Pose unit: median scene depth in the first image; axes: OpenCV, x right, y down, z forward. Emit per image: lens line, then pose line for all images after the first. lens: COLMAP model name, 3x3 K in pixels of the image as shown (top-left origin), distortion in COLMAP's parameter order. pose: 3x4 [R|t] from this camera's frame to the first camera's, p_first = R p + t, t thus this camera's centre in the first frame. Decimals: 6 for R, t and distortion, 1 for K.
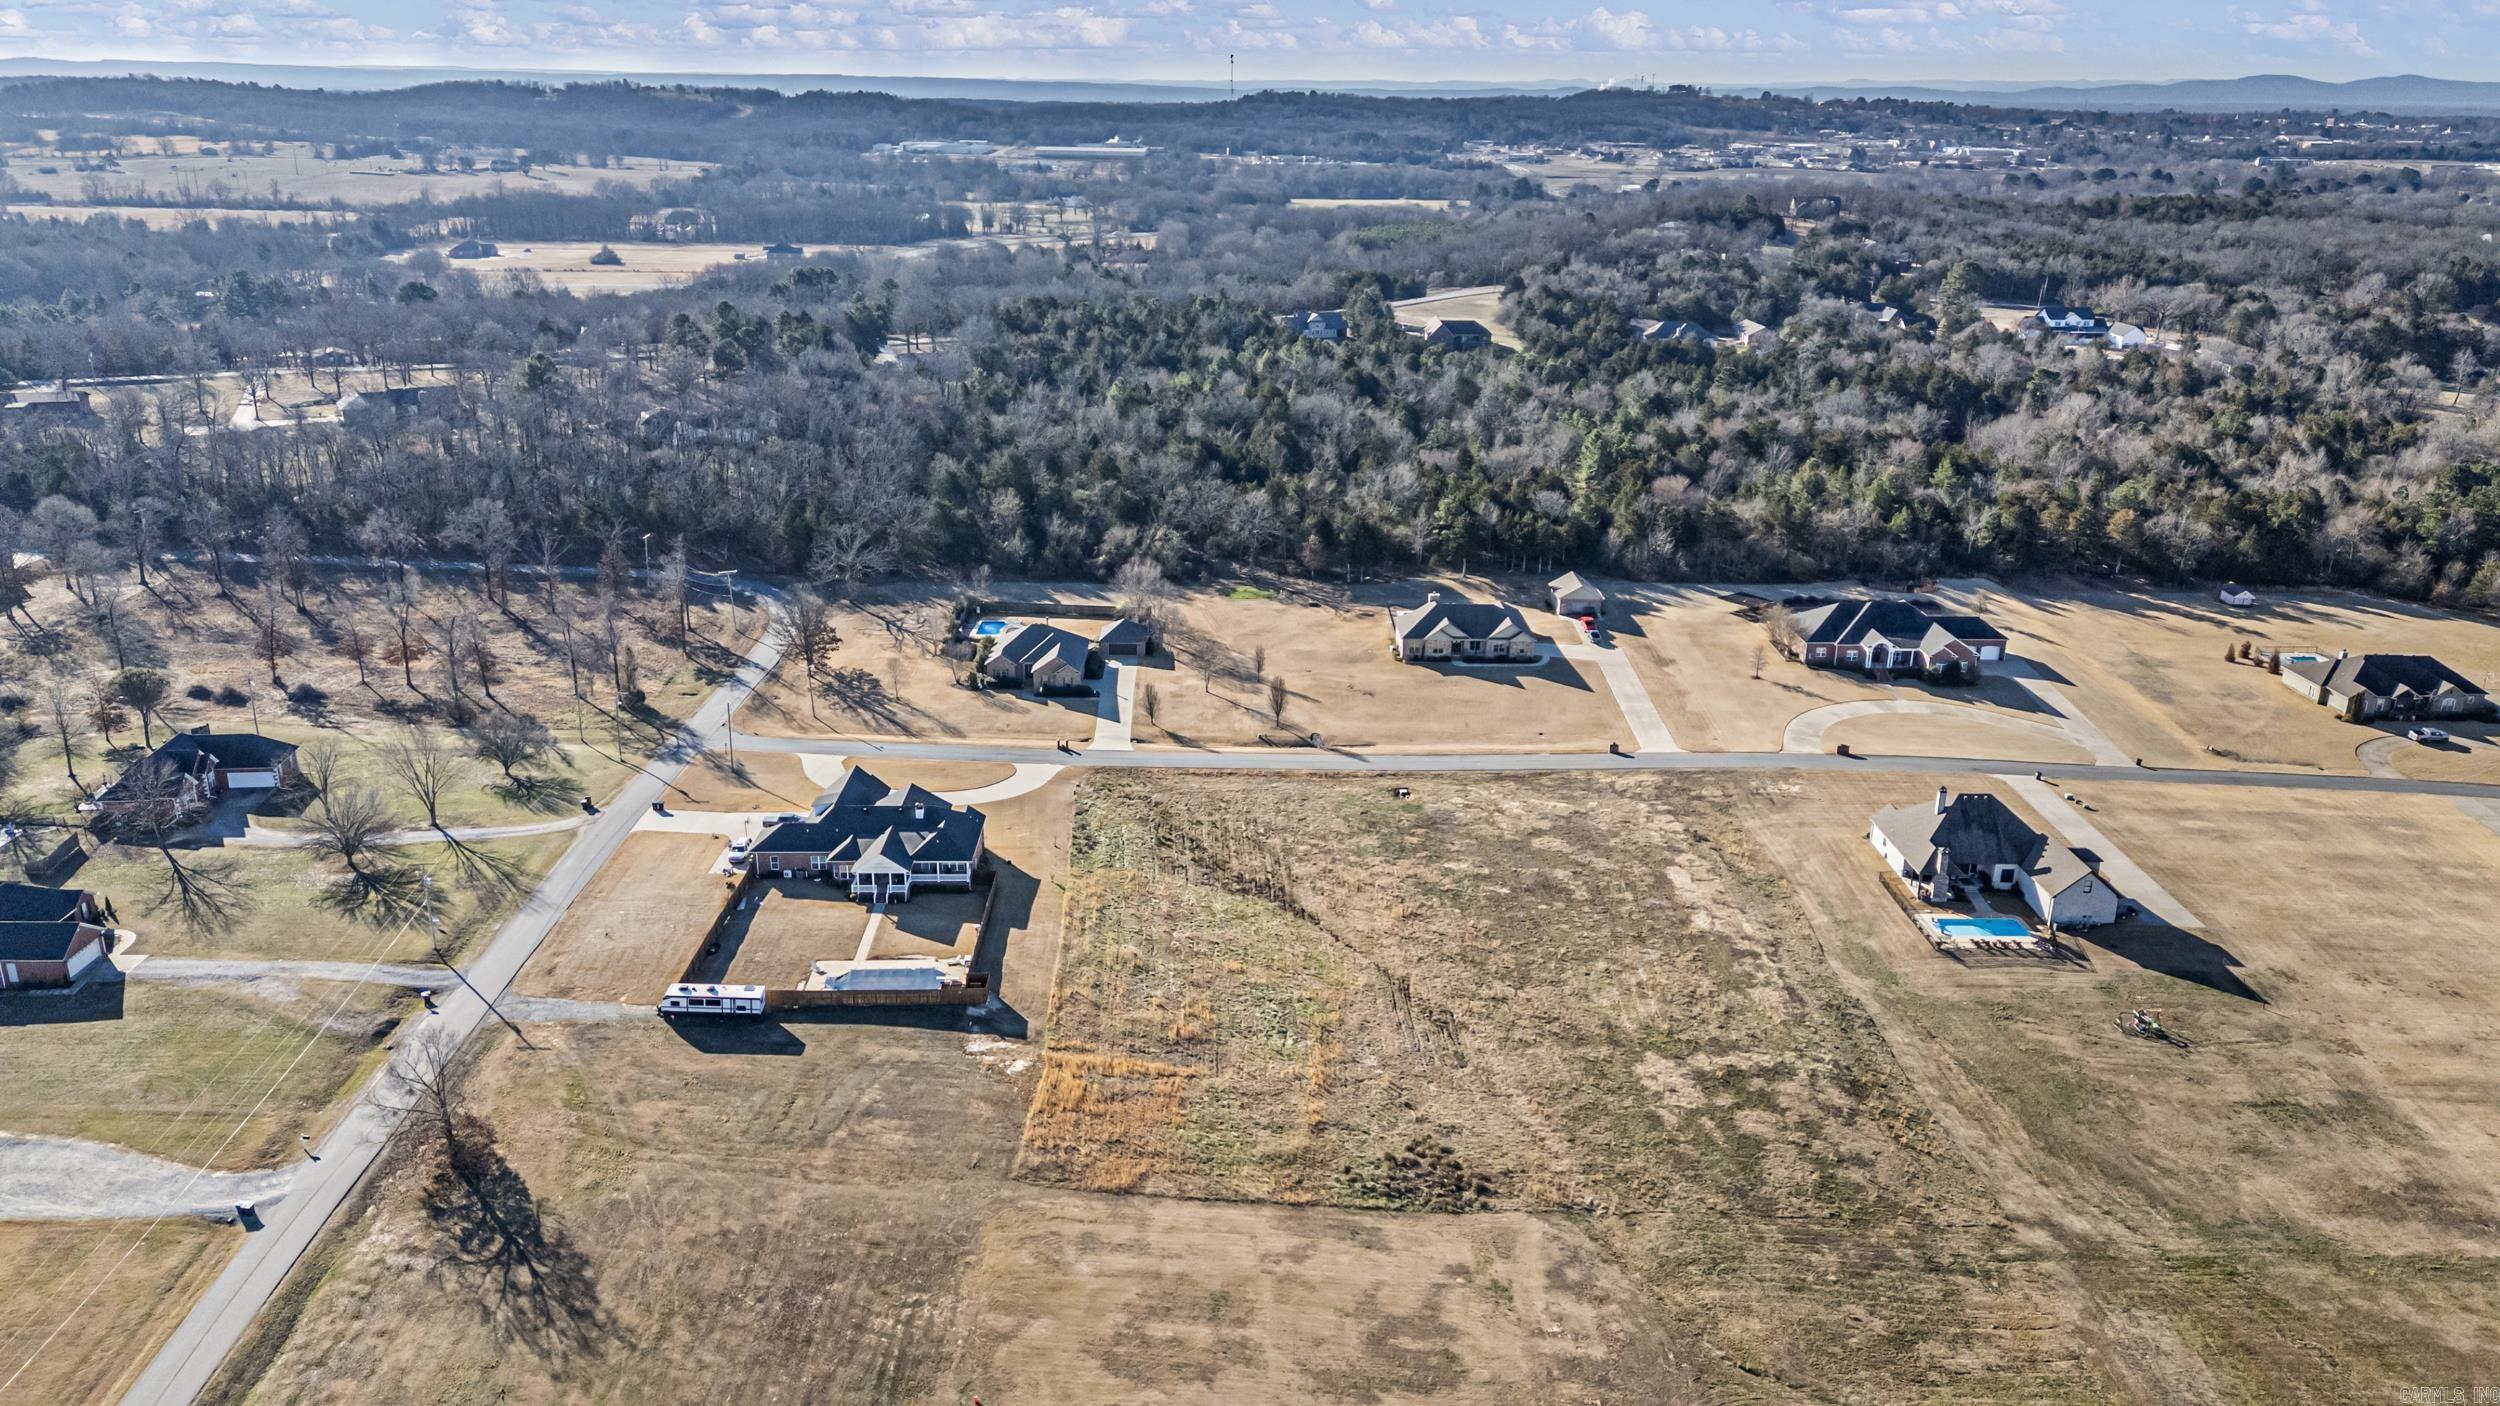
lens RADIAL K [[1821.1, 0, 1242.7], [0, 1821.1, 716.3], [0, 0, 1]] dist [0.083220, -0.088635]
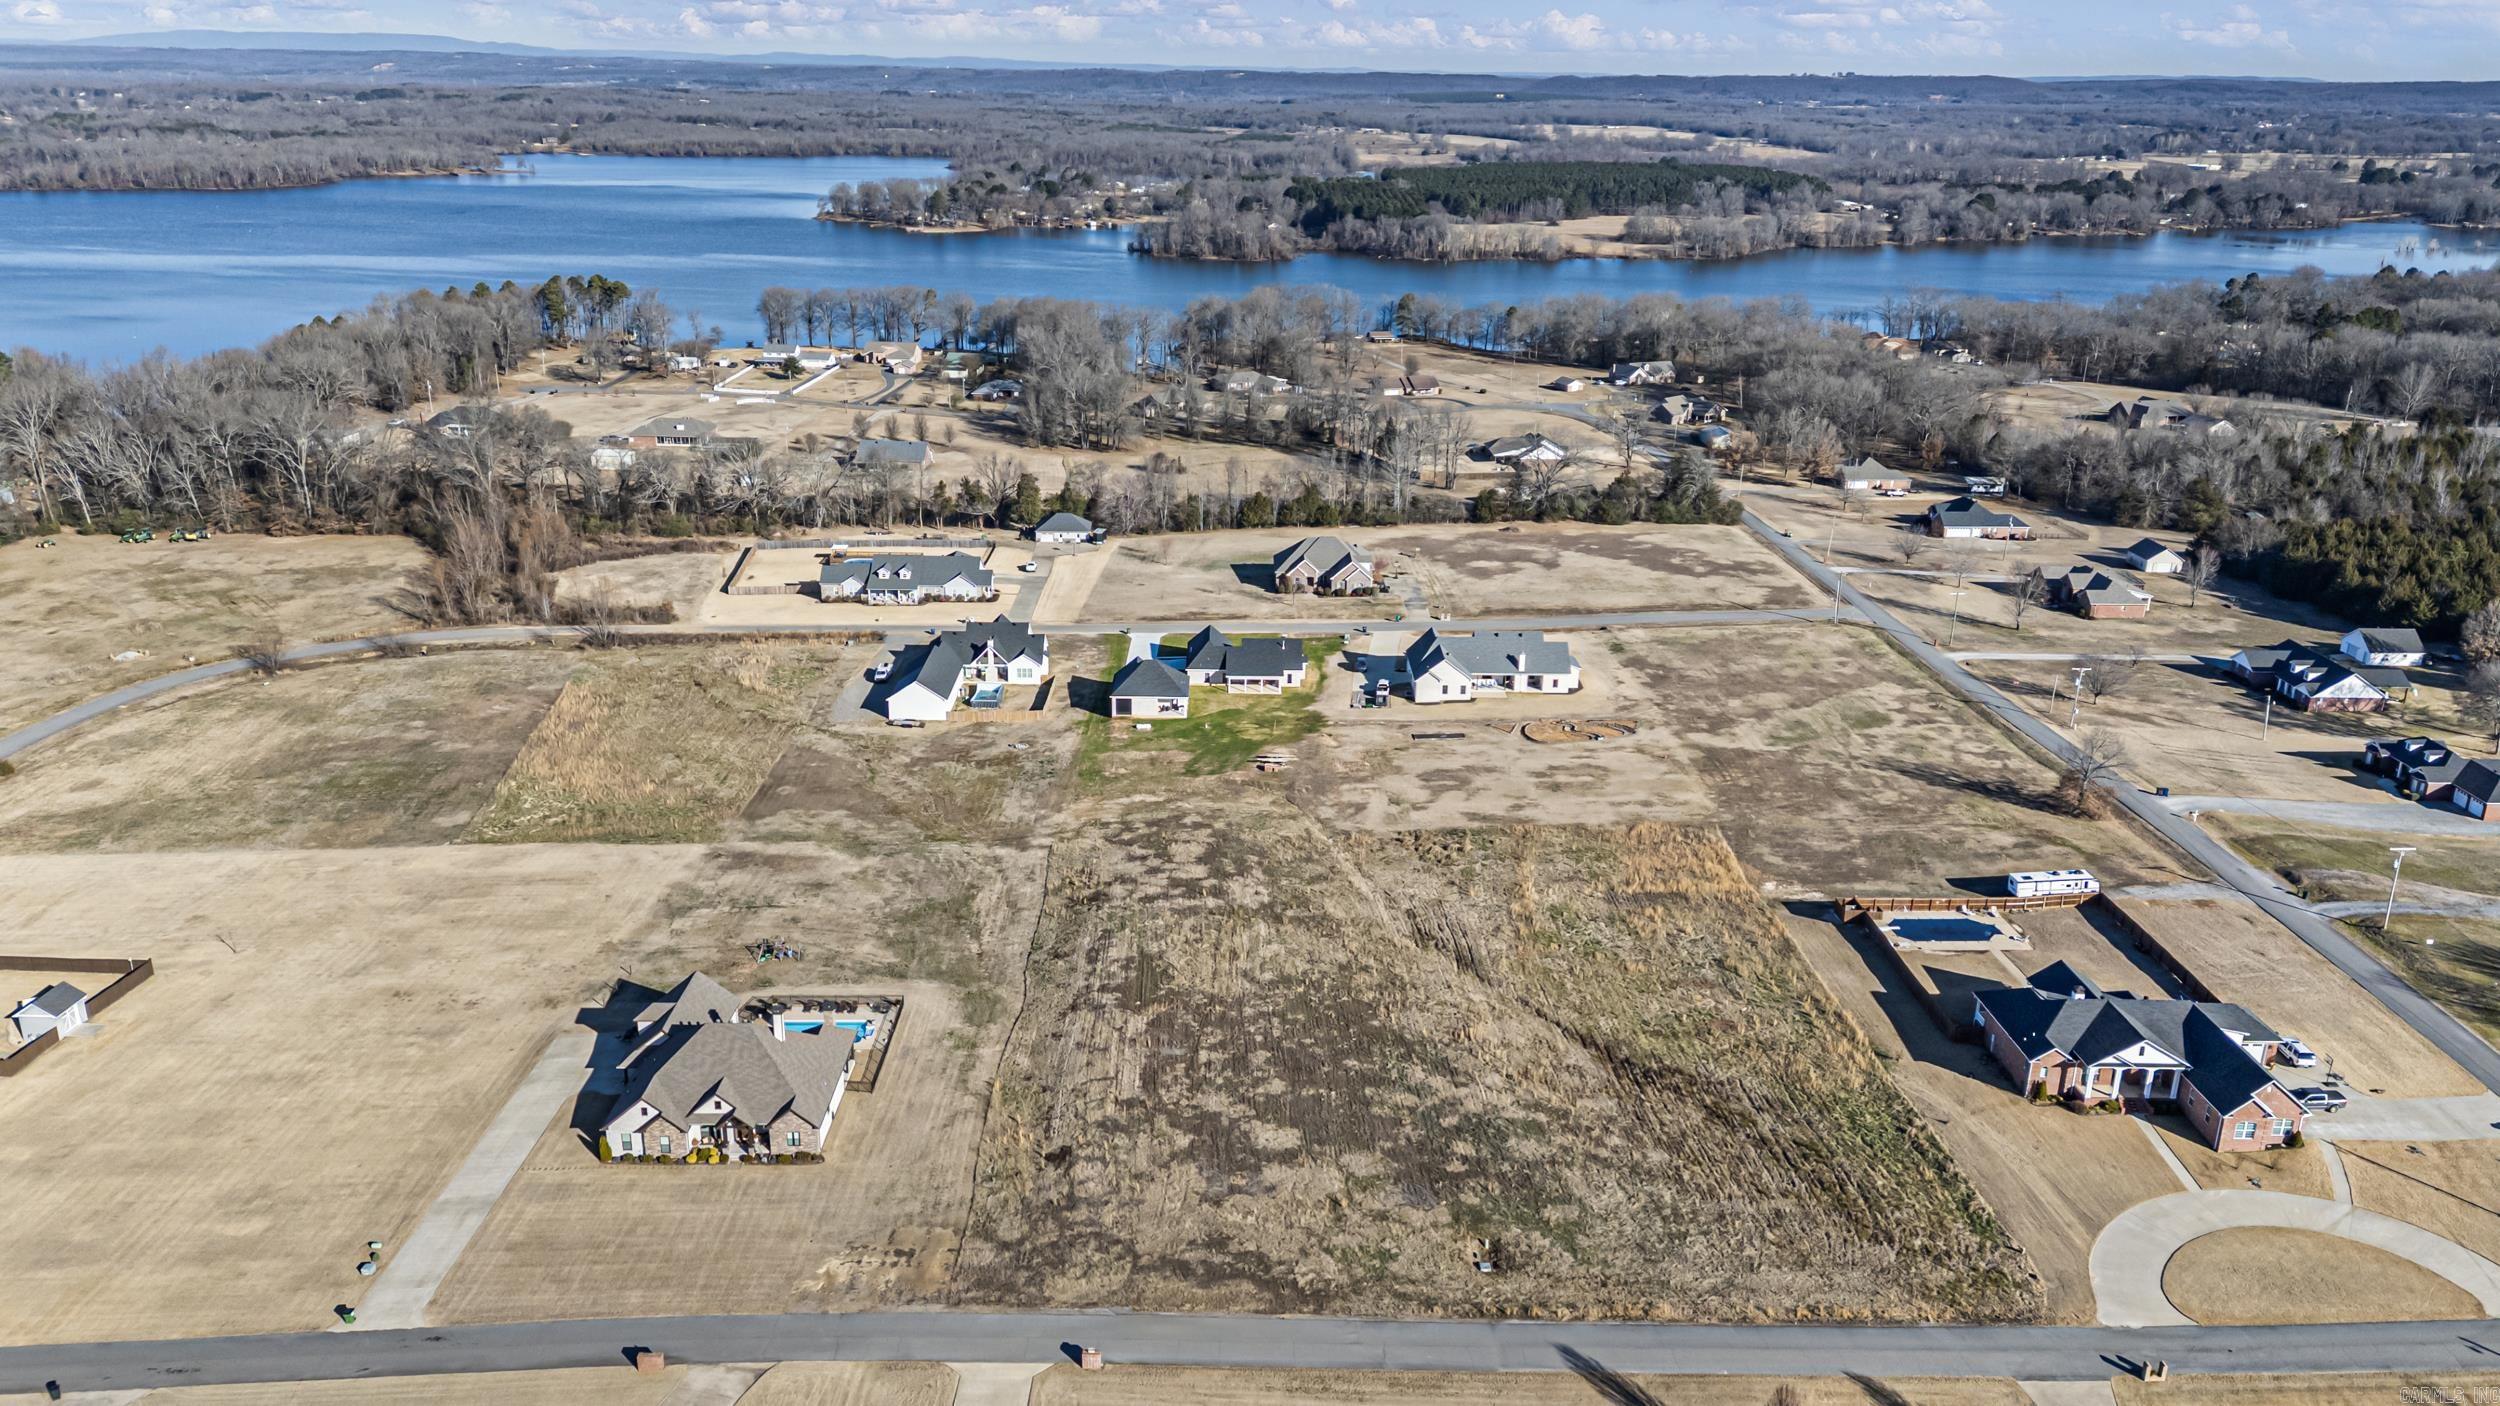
lens RADIAL K [[1821.1, 0, 1248.4], [0, 1821.1, 695.2], [0, 0, 1]] dist [0.083220, -0.088635]
pose [[-0.999668, -0.023526, -0.010511, 0.160824], [-0.025055, 0.792260, 0.609669, -0.430222], [-0.006015, 0.609730, -0.792587, 1.236379]]
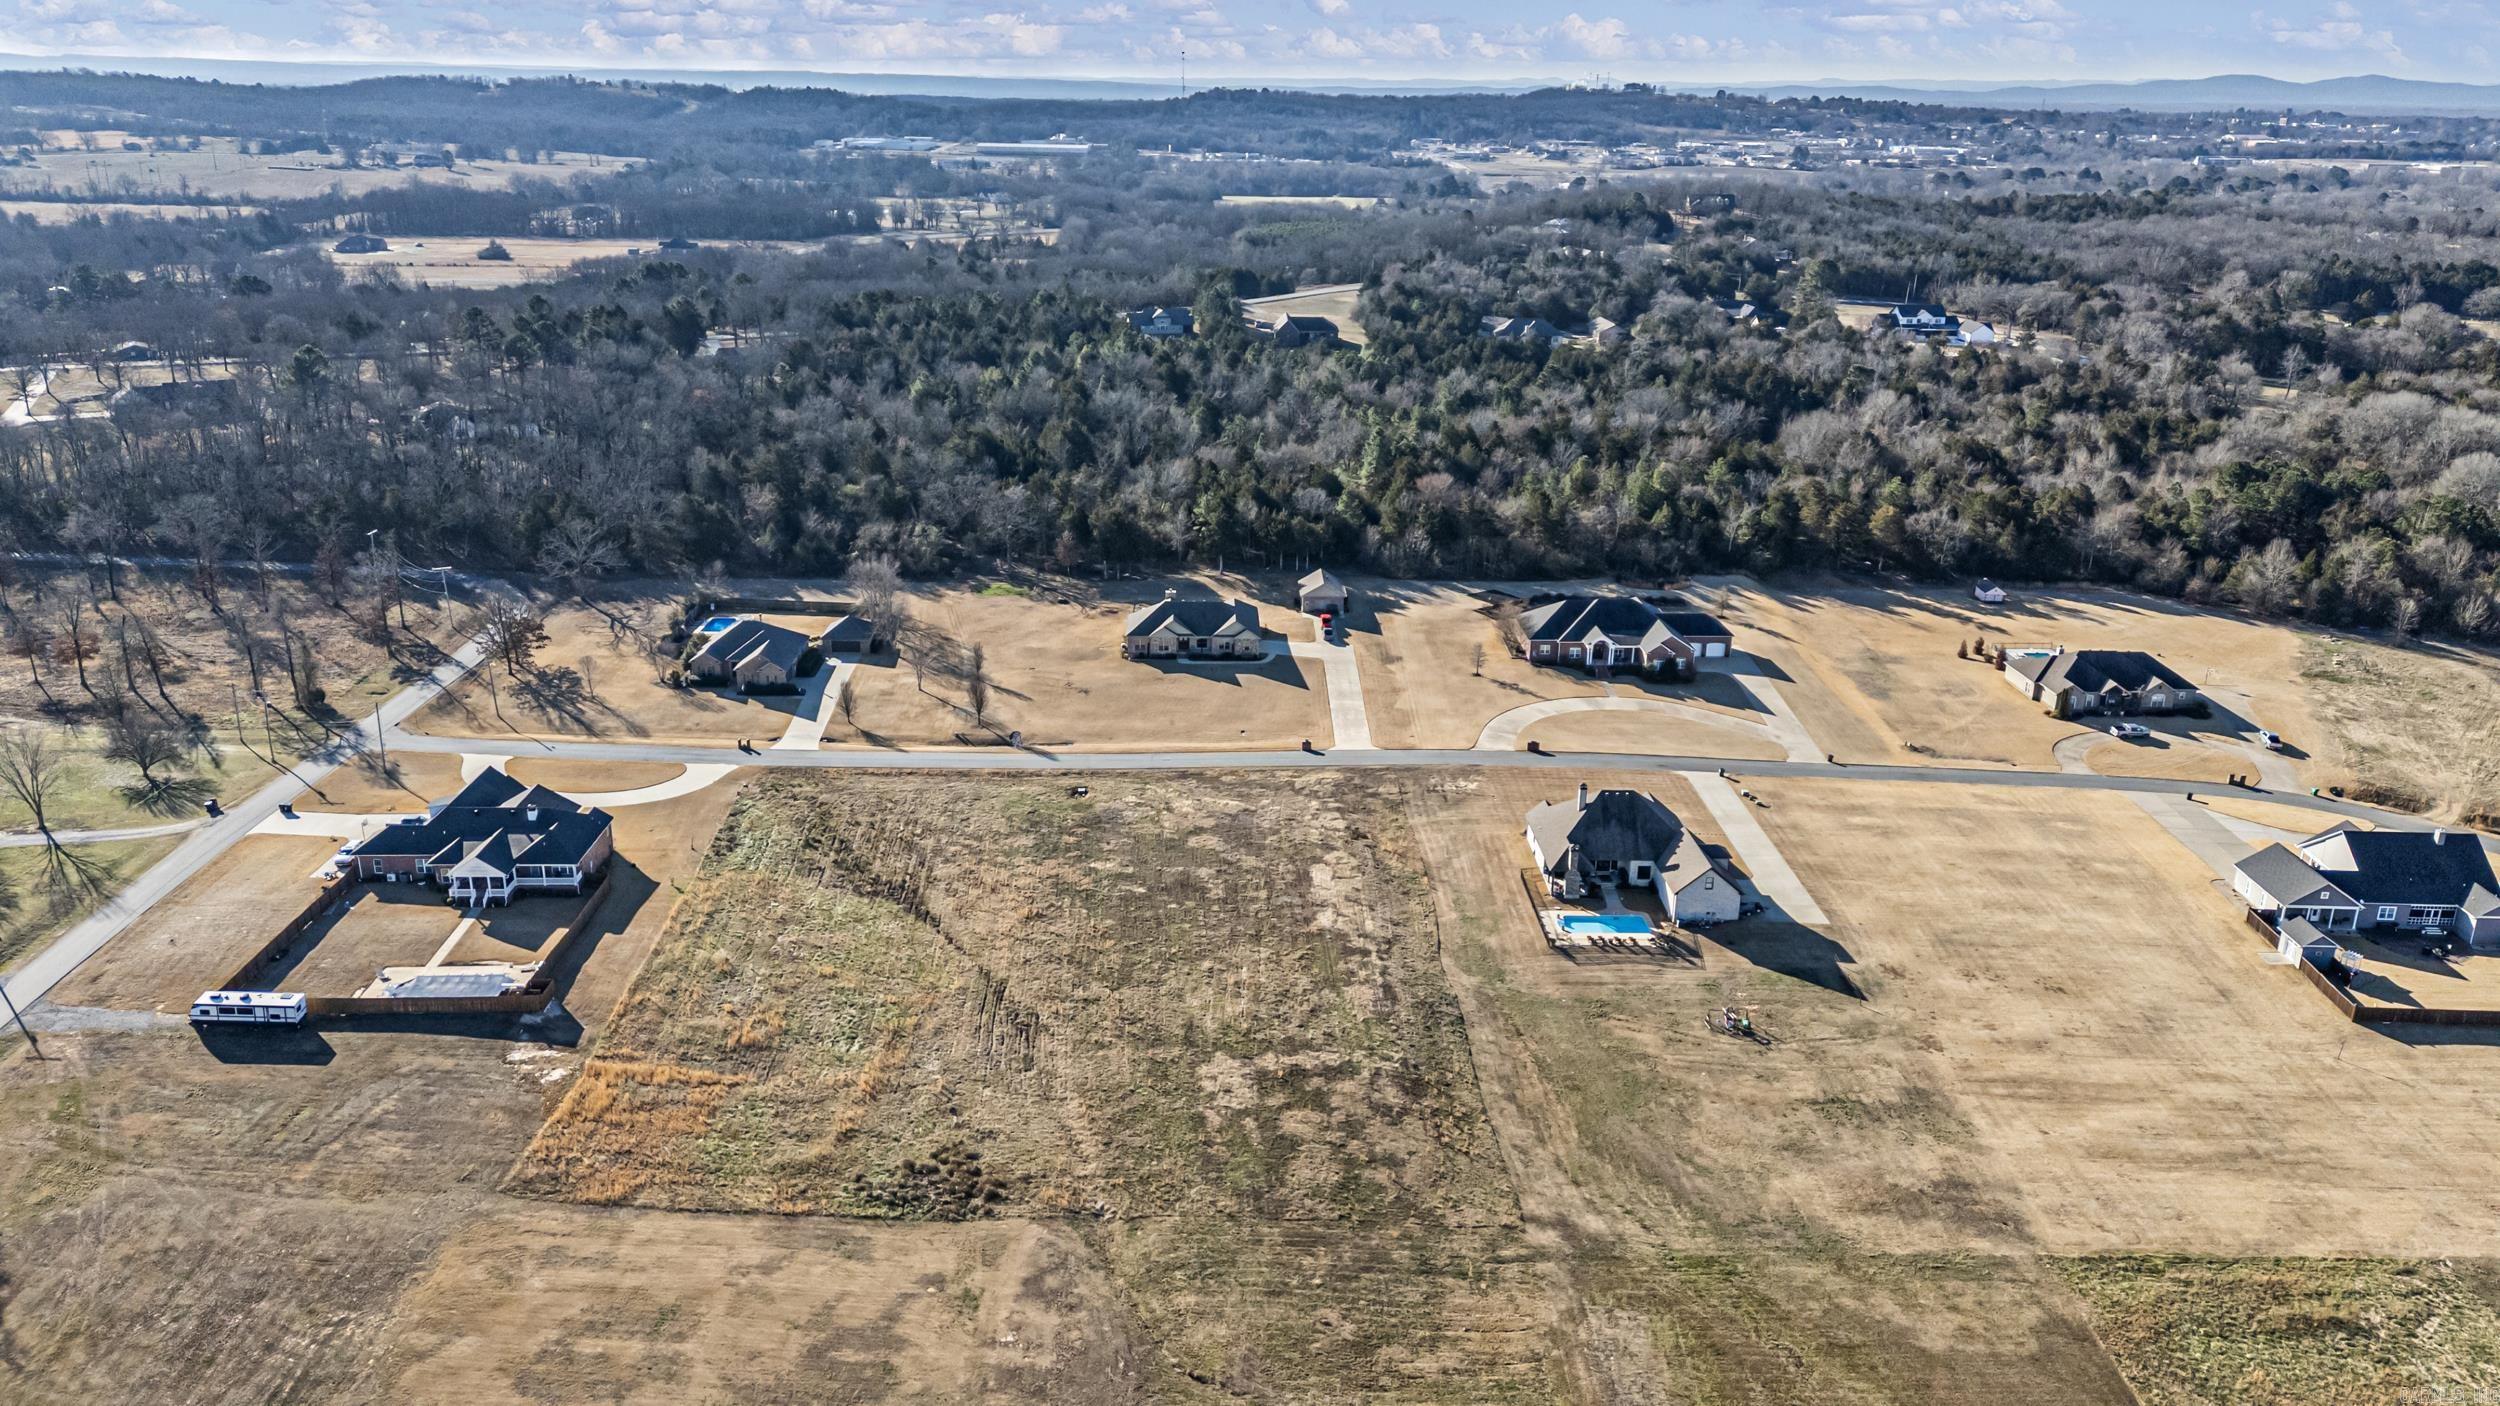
lens RADIAL K [[1821.1, 0, 1245.2], [0, 1821.1, 722.9], [0, 0, 1]] dist [0.083220, -0.088635]
pose [[0.999904, -0.002443, 0.013622, 0.149021], [0.002385, 0.999988, 0.004238, 0.000667], [-0.013633, -0.004205, 0.999898, 0.010629]]
